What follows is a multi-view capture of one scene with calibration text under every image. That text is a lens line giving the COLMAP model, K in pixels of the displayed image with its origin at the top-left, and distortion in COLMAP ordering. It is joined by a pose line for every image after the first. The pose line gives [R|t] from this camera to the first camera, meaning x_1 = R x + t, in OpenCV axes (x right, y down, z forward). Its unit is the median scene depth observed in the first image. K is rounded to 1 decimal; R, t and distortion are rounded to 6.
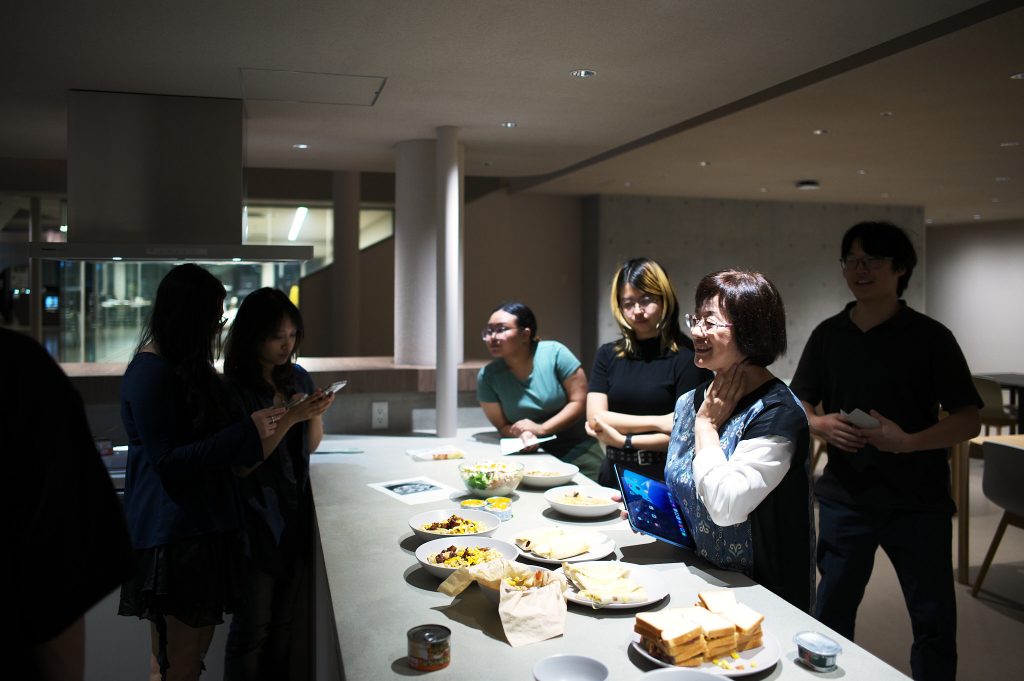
lens RADIAL K [[835.7, 0, 512.0], [0, 835.7, 340.5], [0, 0, 1]] dist [-0.059086, 0.101264]
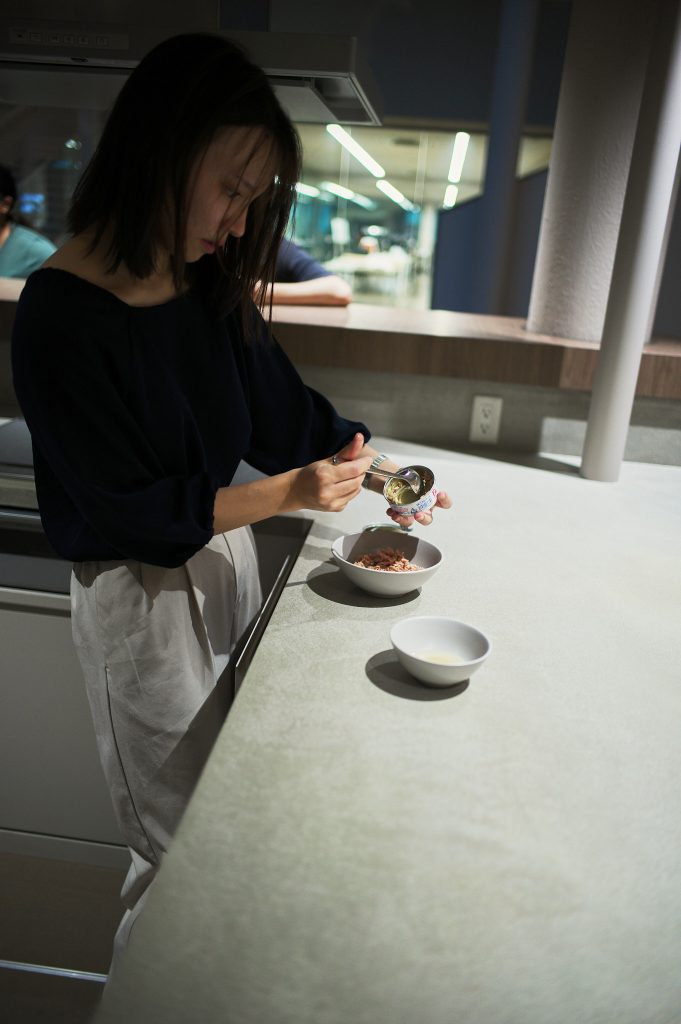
lens RADIAL K [[835.7, 0, 340.5], [0, 835.7, 512.0], [0, 0, 1]] dist [-0.059086, 0.101264]
pose [[0.922245, 0.173756, -0.345358, -0.041156], [-0.085512, 0.962865, 0.256084, 0.012317], [0.377029, -0.206640, 0.902856, 0.429384]]
